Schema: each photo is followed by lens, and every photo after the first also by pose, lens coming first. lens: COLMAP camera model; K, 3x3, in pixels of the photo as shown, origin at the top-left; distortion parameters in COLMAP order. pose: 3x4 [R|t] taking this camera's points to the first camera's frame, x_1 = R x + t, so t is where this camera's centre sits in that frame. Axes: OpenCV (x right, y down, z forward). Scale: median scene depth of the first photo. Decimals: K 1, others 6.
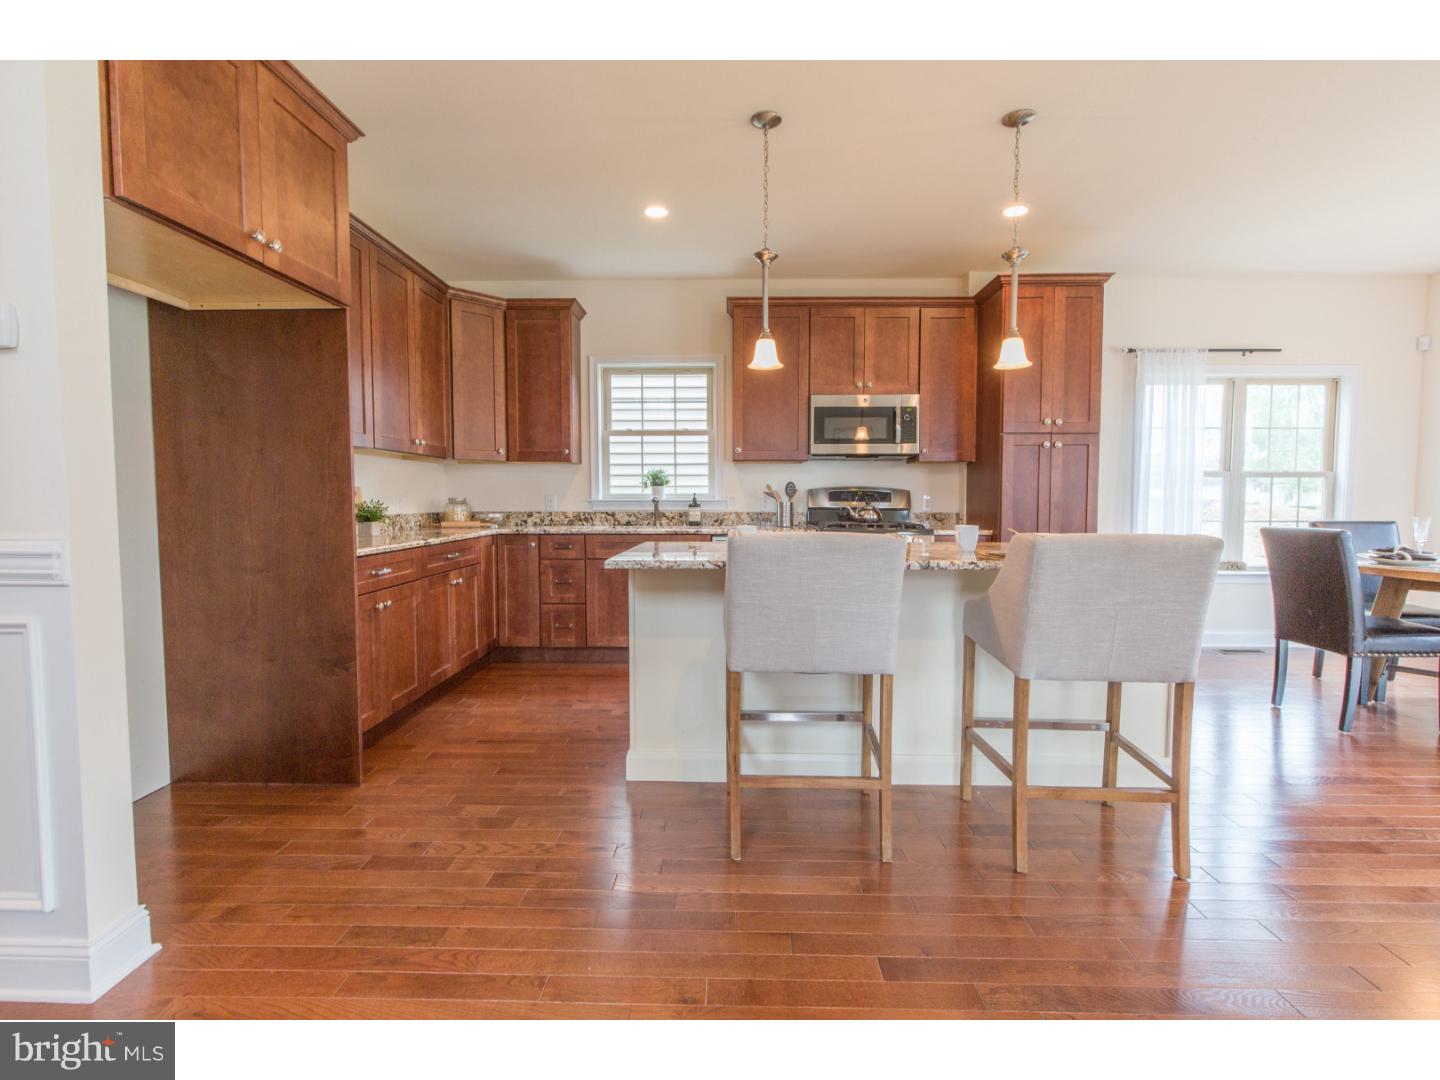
lens RADIAL K [[646.7, 0, 723.4], [0, 646.7, 533.8], [0, 0, 1]] dist [-0.000891, -0.001024]
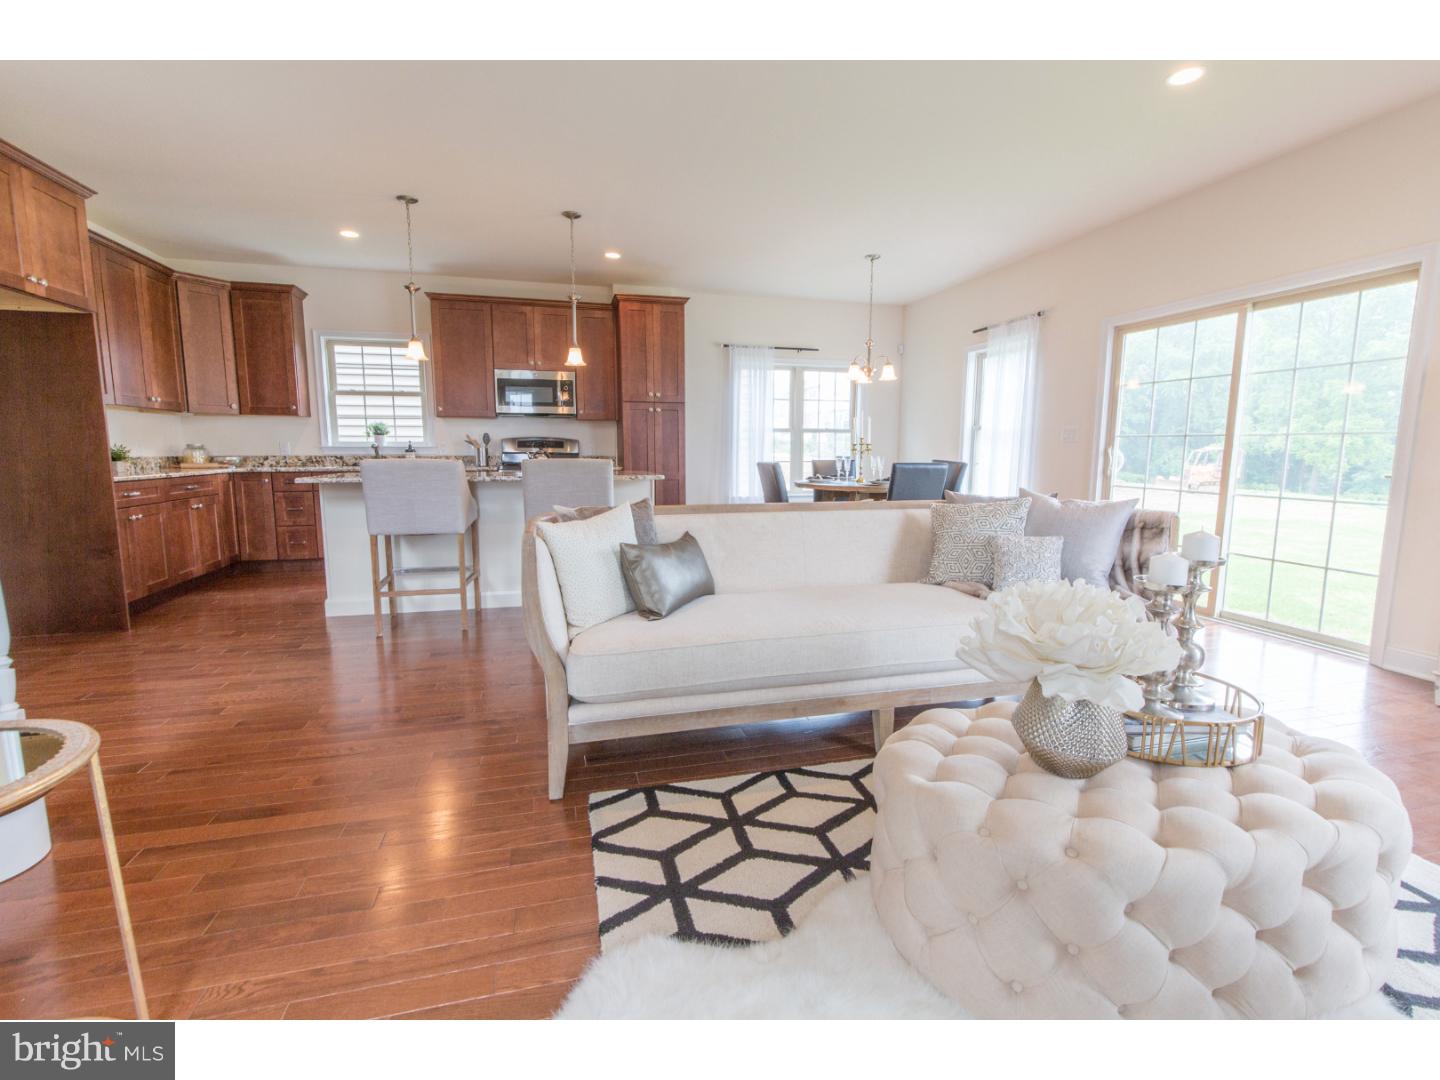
lens RADIAL K [[646.7, 0, 721.1], [0, 646.7, 531.5], [0, 0, 1]] dist [-0.000891, -0.001024]
pose [[0.961199, -0.033025, 0.273872, 0.210634], [0.013497, 0.997249, 0.072882, 0.034895], [-0.275525, -0.066358, 0.959001, -0.469574]]
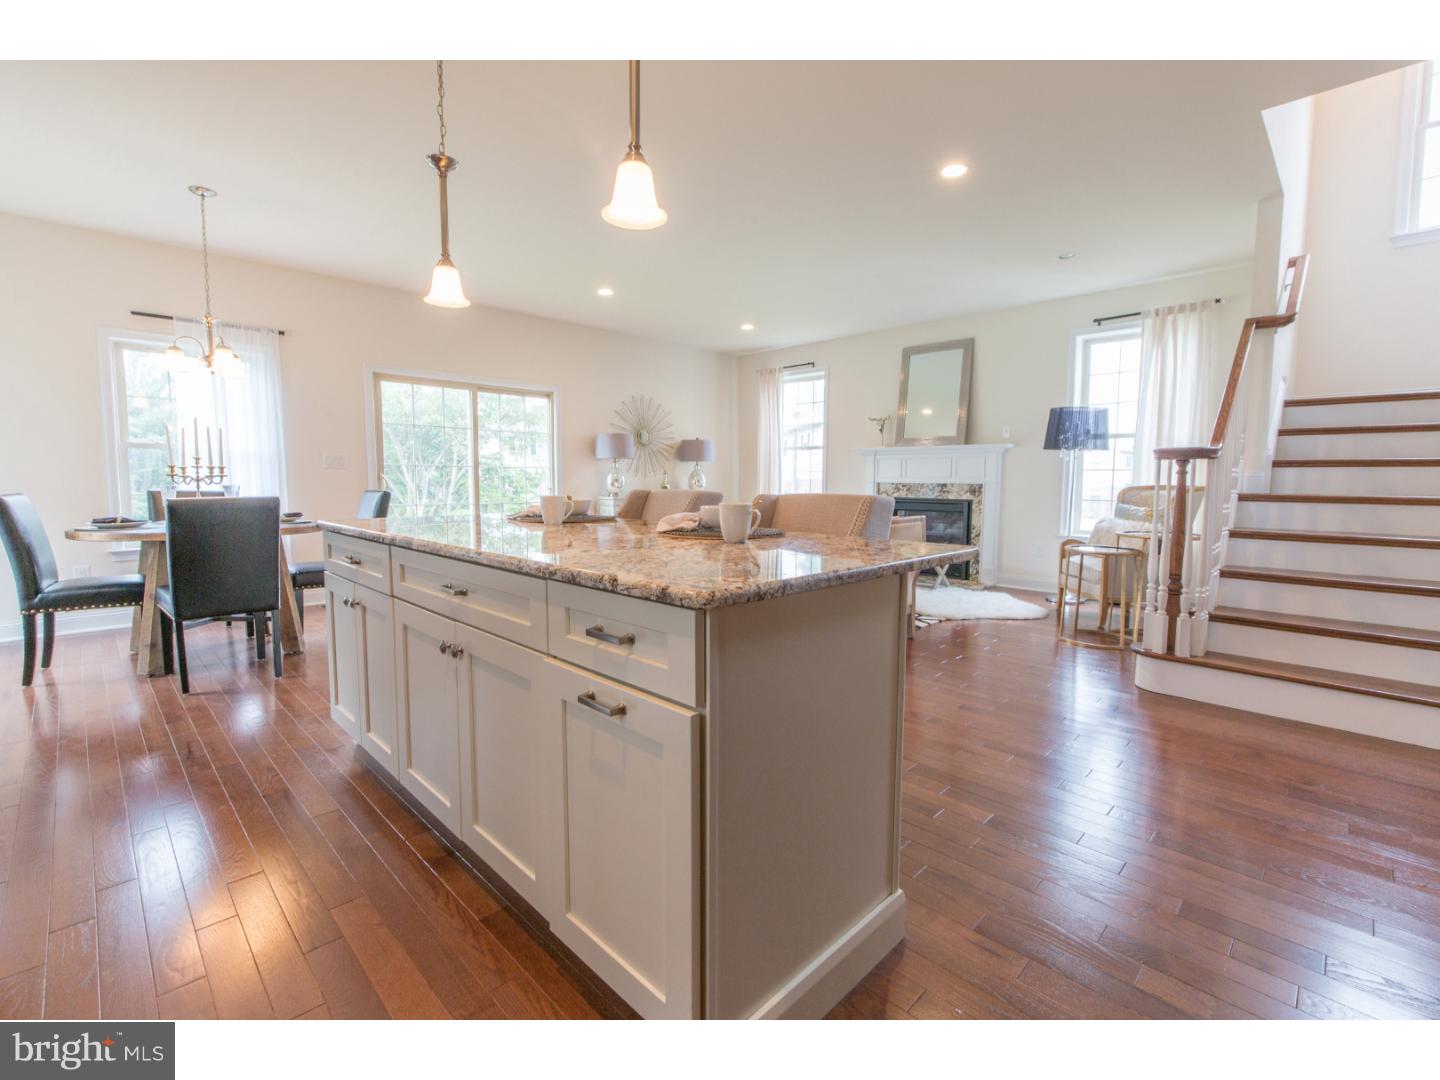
lens RADIAL K [[646.7, 0, 721.4], [0, 646.7, 534.6], [0, 0, 1]] dist [-0.000891, -0.001024]
pose [[-0.722200, -0.064444, 0.688676, -0.249256], [0.033746, 0.991182, 0.128140, -0.039786], [-0.690861, 0.115783, -0.713657, 0.866919]]
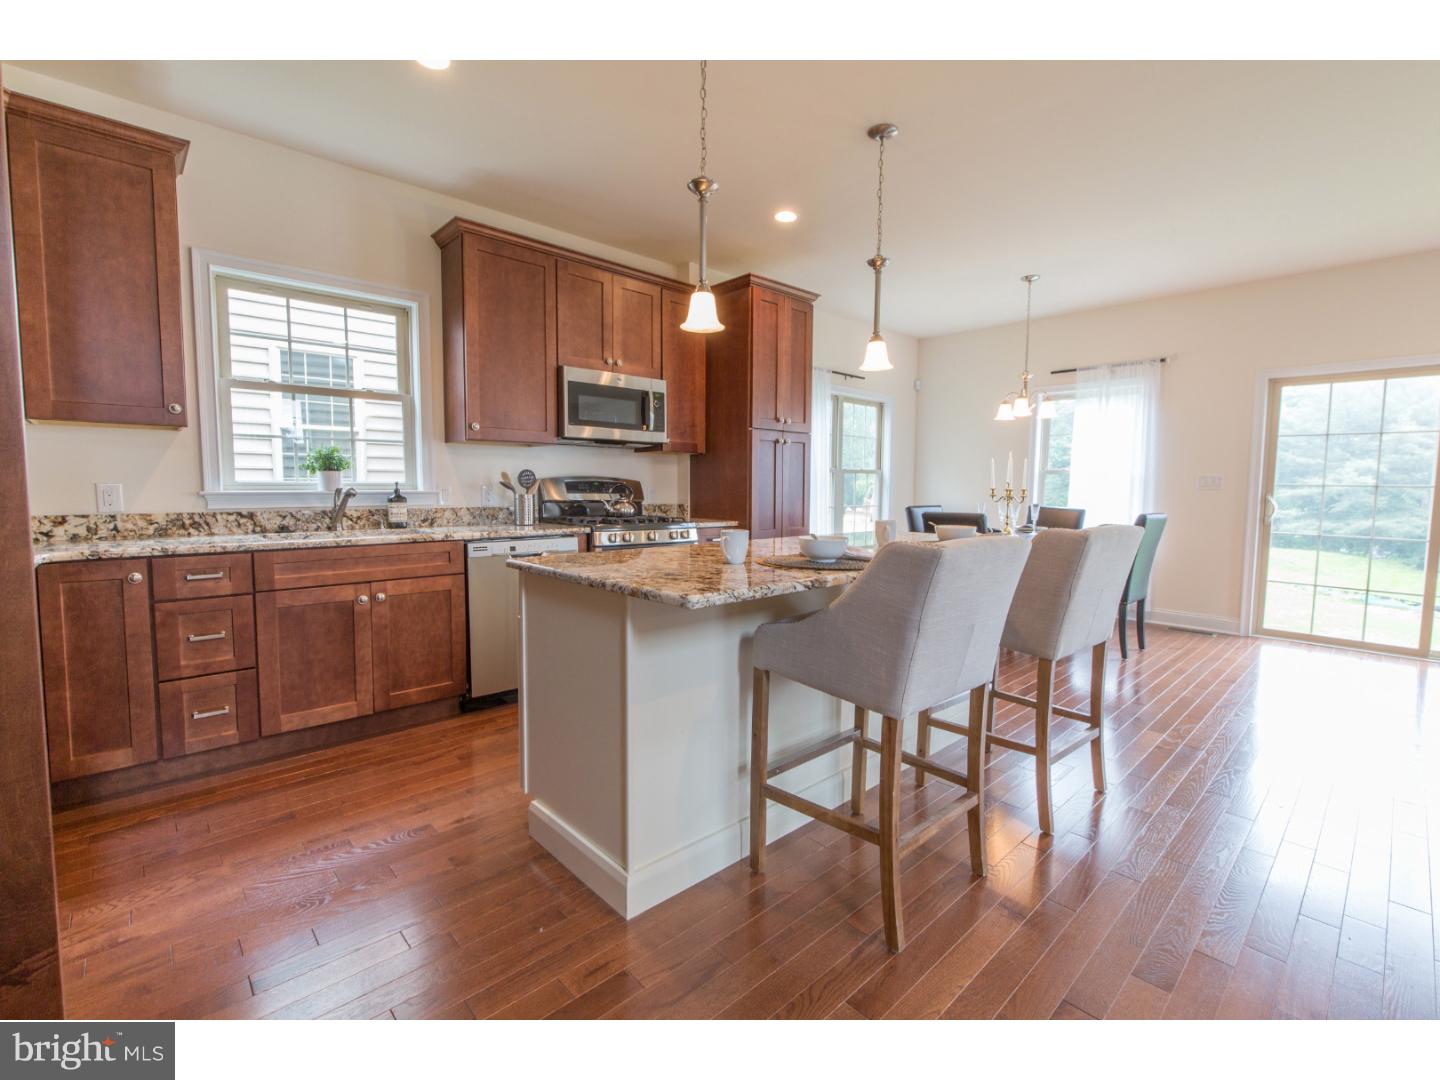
lens RADIAL K [[646.7, 0, 723.7], [0, 646.7, 530.2], [0, 0, 1]] dist [-0.000891, -0.001024]
pose [[0.713632, -0.044933, 0.699078, -0.307215], [0.032195, 0.998990, 0.031345, -0.022670], [-0.699781, 0.000138, 0.714358, 0.261561]]
